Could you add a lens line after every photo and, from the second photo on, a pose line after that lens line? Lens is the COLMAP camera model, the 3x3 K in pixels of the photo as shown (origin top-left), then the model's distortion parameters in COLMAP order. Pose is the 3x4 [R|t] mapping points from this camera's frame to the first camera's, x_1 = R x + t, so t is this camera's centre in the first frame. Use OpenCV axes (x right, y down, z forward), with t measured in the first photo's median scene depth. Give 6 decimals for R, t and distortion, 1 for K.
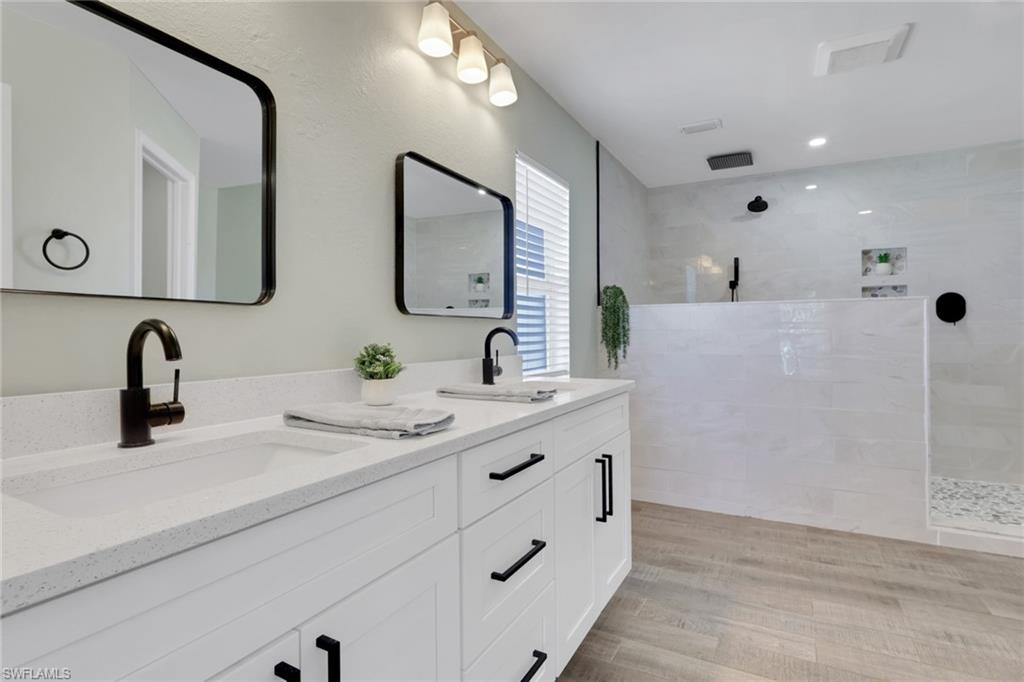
lens RADIAL K [[494.0, 0, 511.5], [0, 494.0, 334.9], [0, 0, 1]] dist [-0.001811, -0.000848]
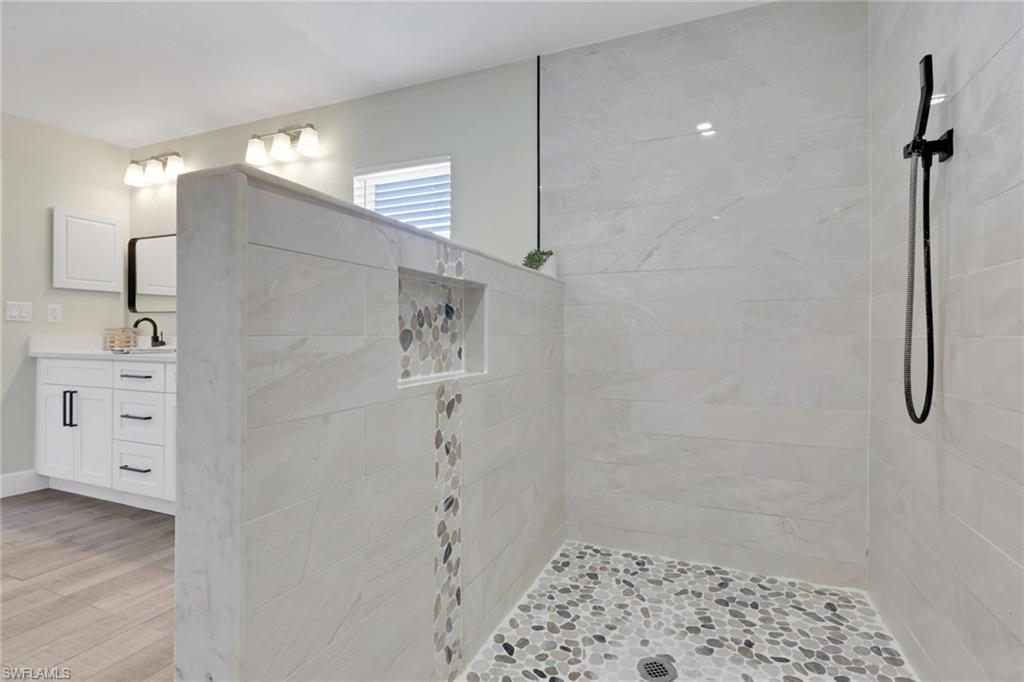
lens RADIAL K [[483.4, 0, 503.1], [0, 483.4, 333.7], [0, 0, 1]] dist [-0.003644, 0.000718]
pose [[0.141442, 0.000346, -0.989947, 0.891161], [0.005933, 0.999982, 0.001197, 0.016833], [0.989929, -0.006043, 0.141437, 0.861916]]
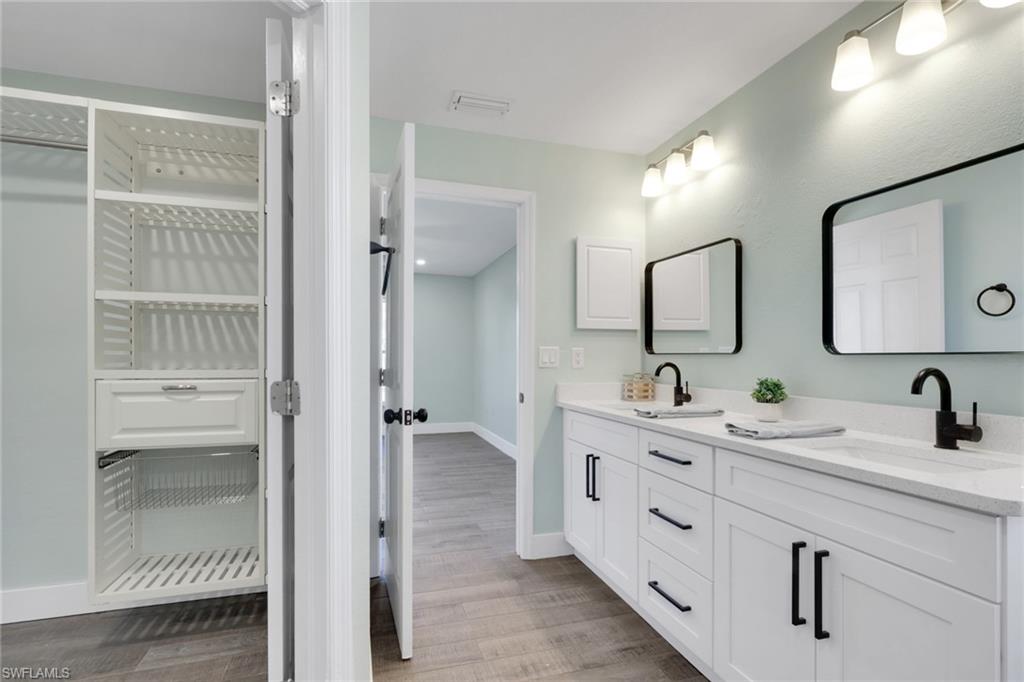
lens RADIAL K [[483.4, 0, 506.6], [0, 483.4, 336.7], [0, 0, 1]] dist [-0.003644, 0.000718]
pose [[-0.684824, -0.032521, -0.727983, 0.588945], [0.002293, 0.998903, -0.046781, -0.017475], [0.728705, -0.033706, -0.683997, 0.652334]]
